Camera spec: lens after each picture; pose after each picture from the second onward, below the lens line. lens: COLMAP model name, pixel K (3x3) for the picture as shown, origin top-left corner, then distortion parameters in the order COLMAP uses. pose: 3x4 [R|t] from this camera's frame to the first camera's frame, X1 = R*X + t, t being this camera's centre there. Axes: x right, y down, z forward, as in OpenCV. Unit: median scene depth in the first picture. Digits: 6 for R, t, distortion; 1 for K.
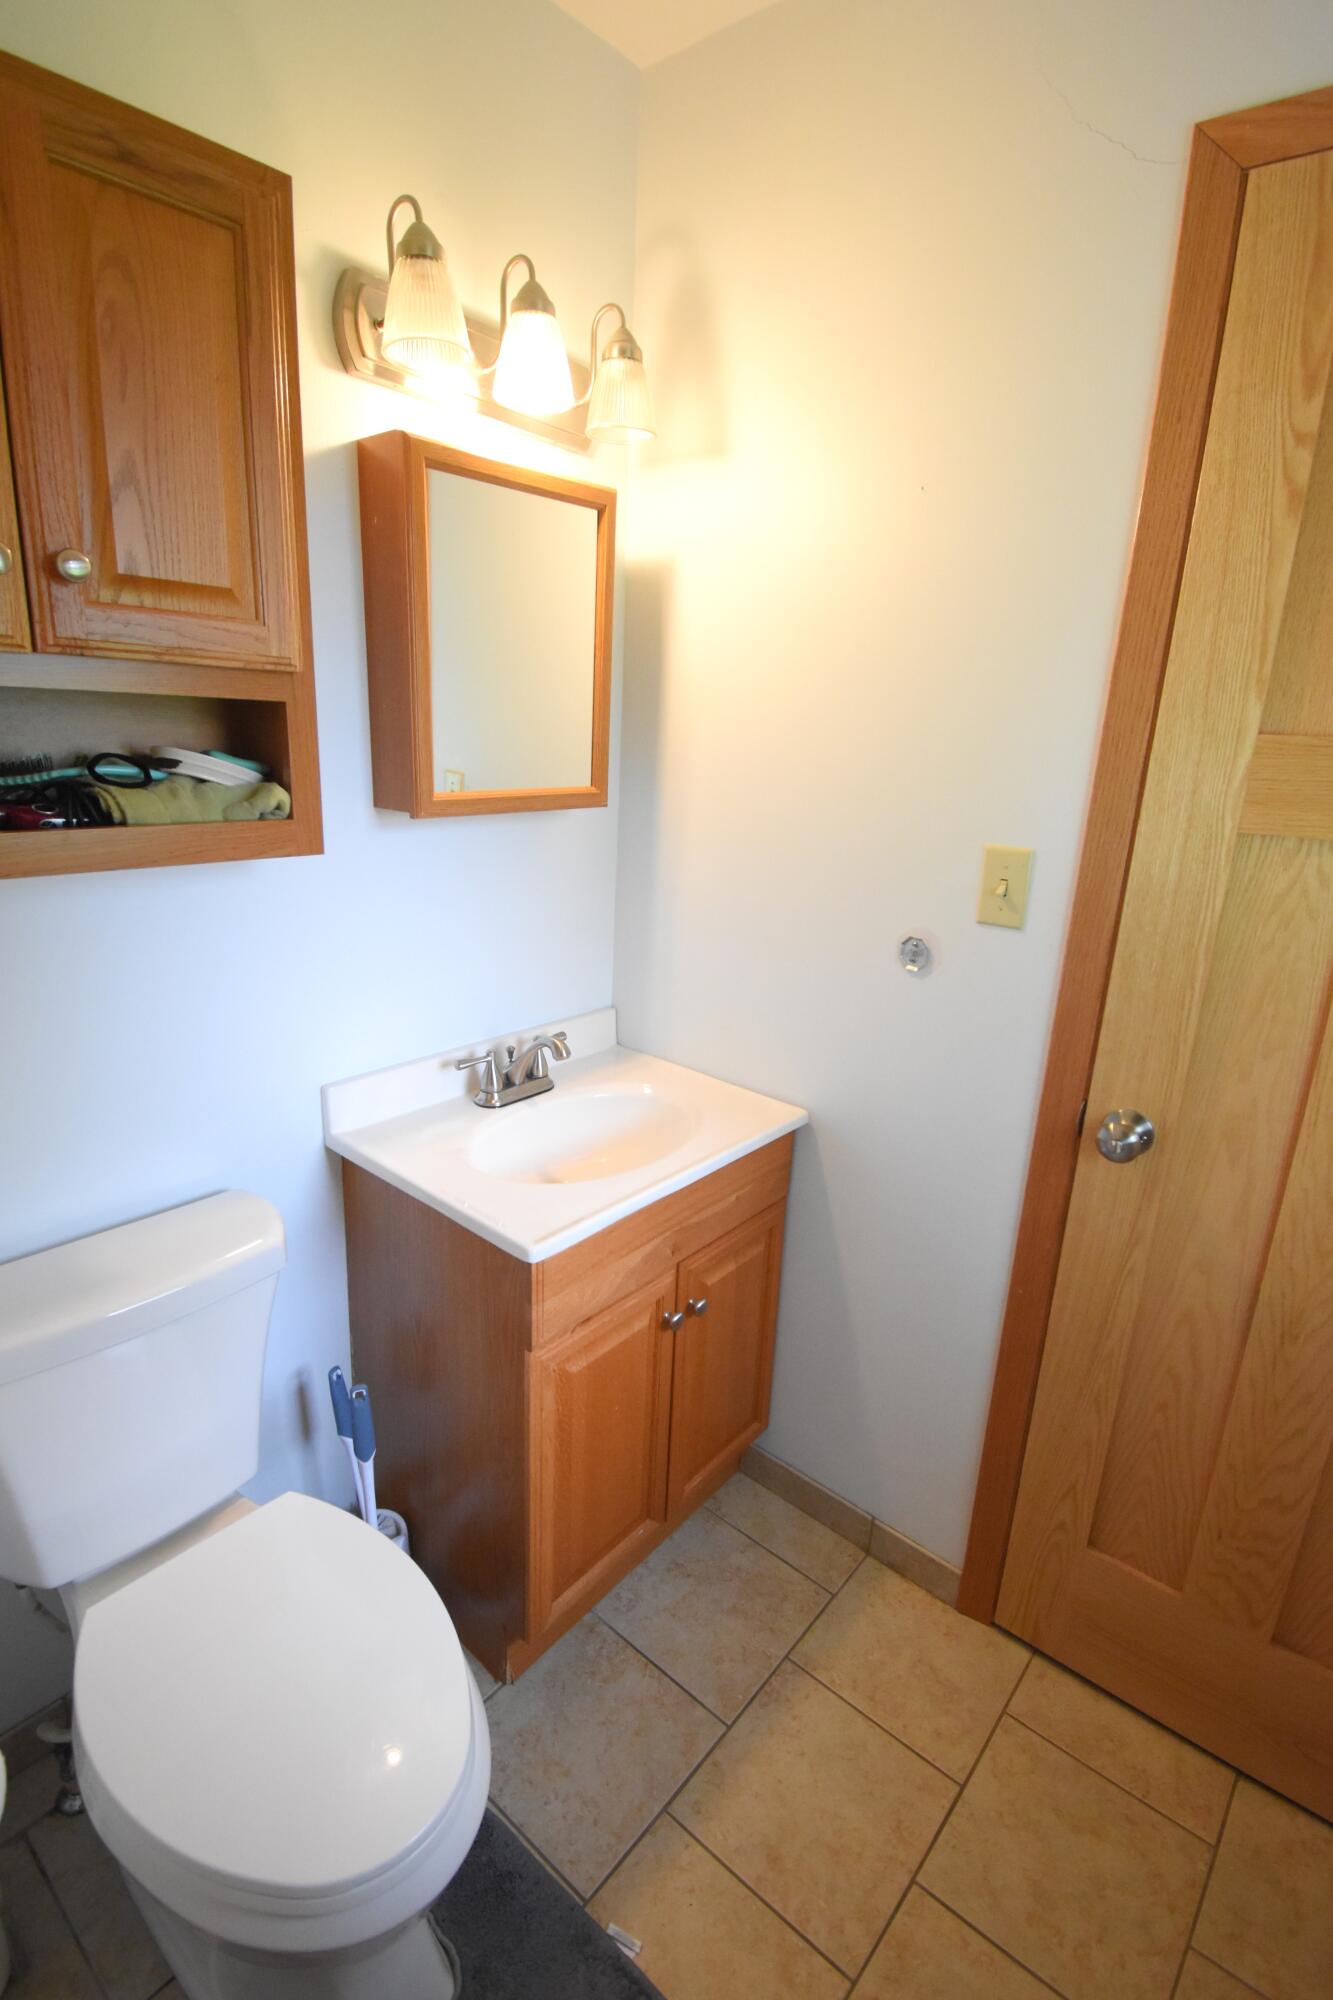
lens RADIAL K [[895.9, 0, 681.2], [0, 895.9, 1000.8], [0, 0, 1]] dist [0.016526, -0.021716]
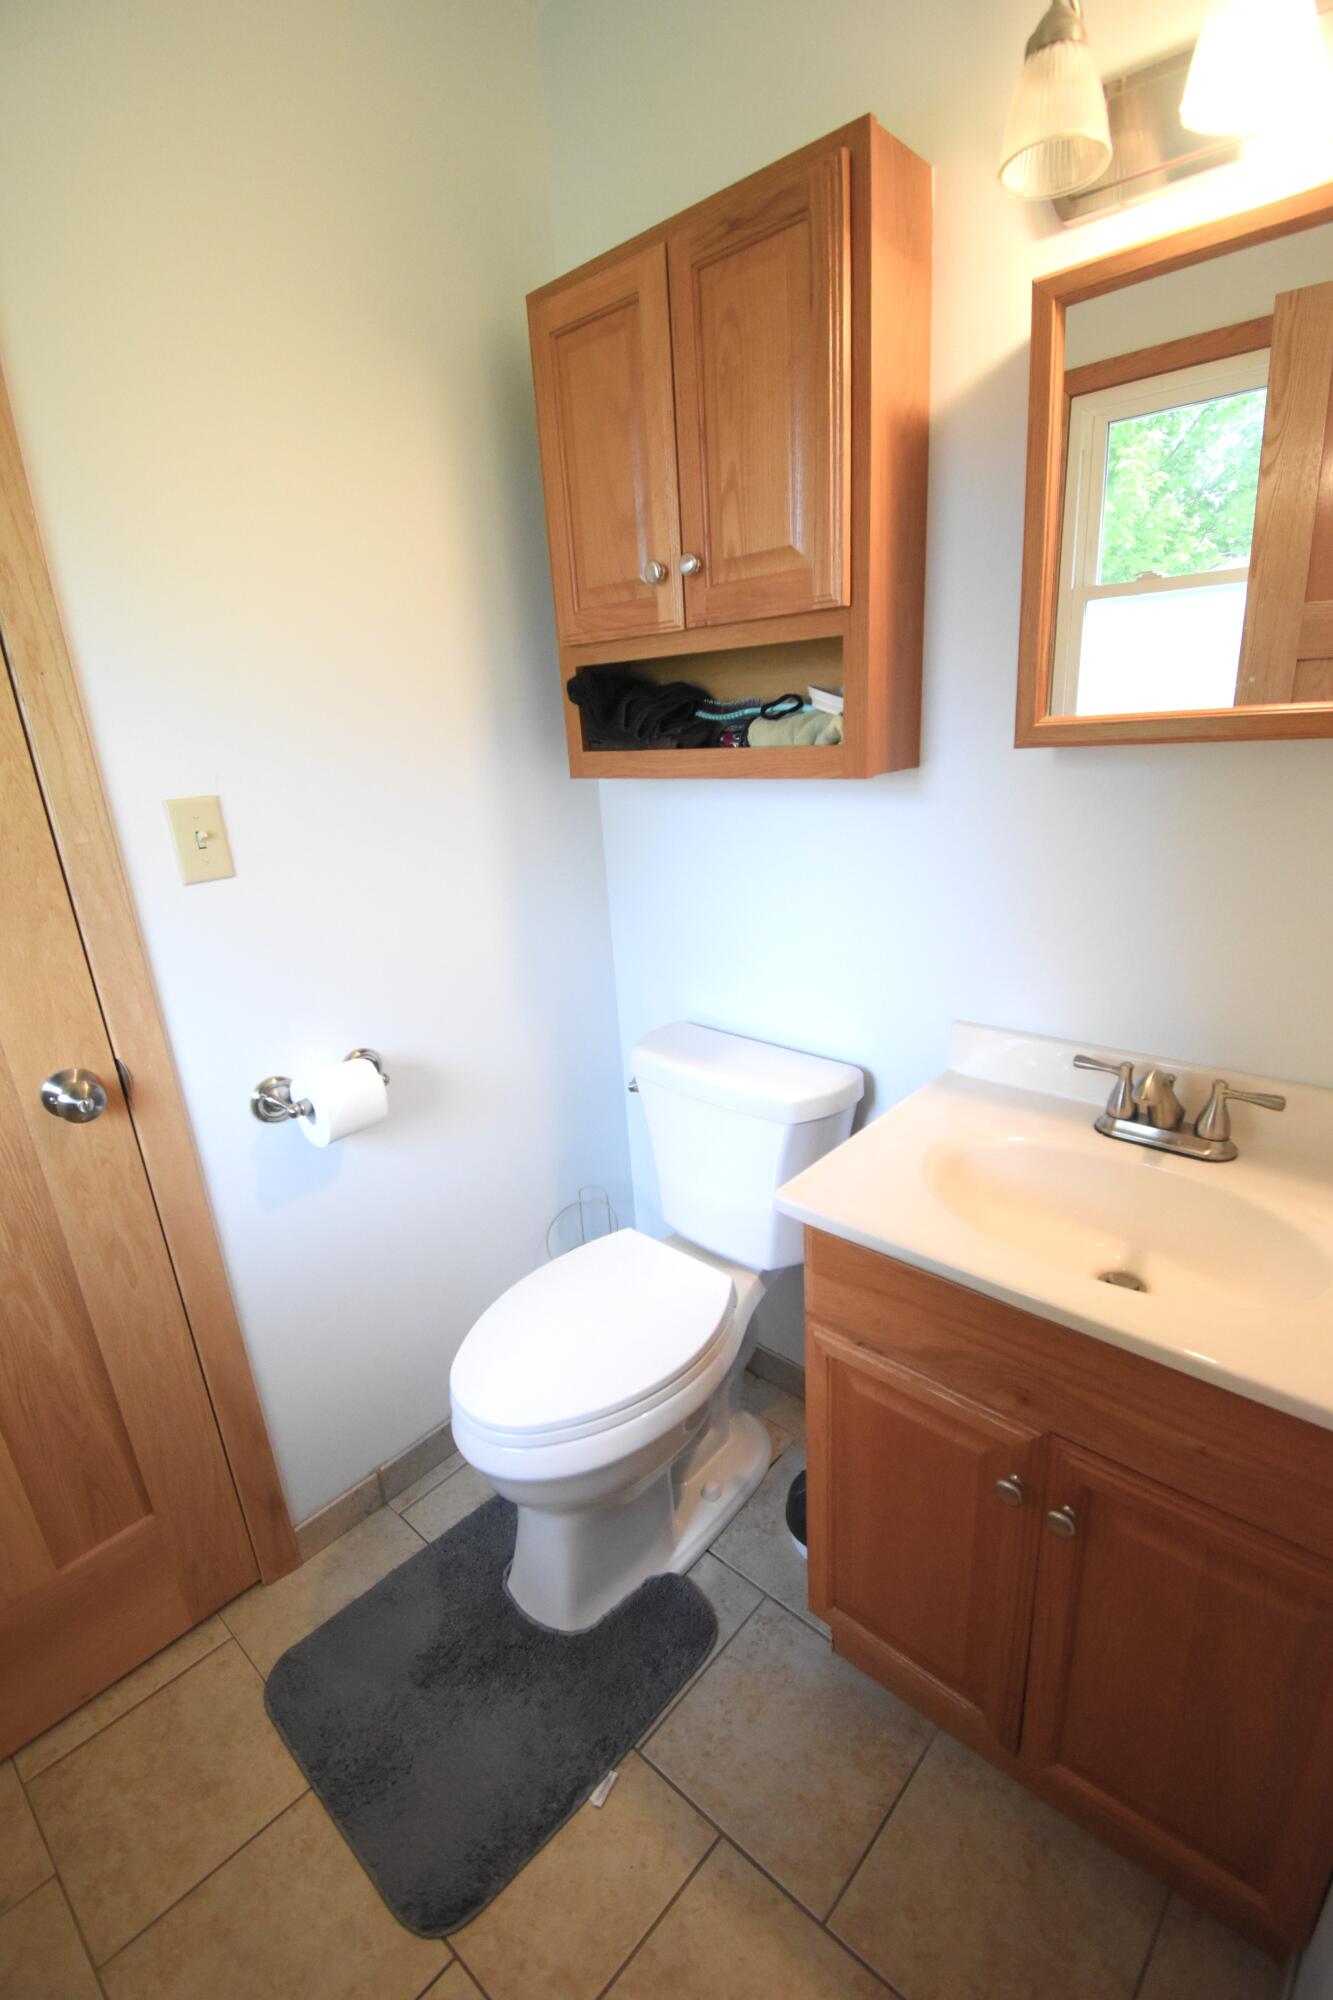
lens RADIAL K [[895.9, 0, 681.2], [0, 895.9, 1000.8], [0, 0, 1]] dist [0.016526, -0.021716]
pose [[-0.016374, 0.274955, -0.961318, 0.653308], [-0.221629, 0.936532, 0.271641, -0.150047], [0.974994, 0.217504, 0.045603, 0.750759]]
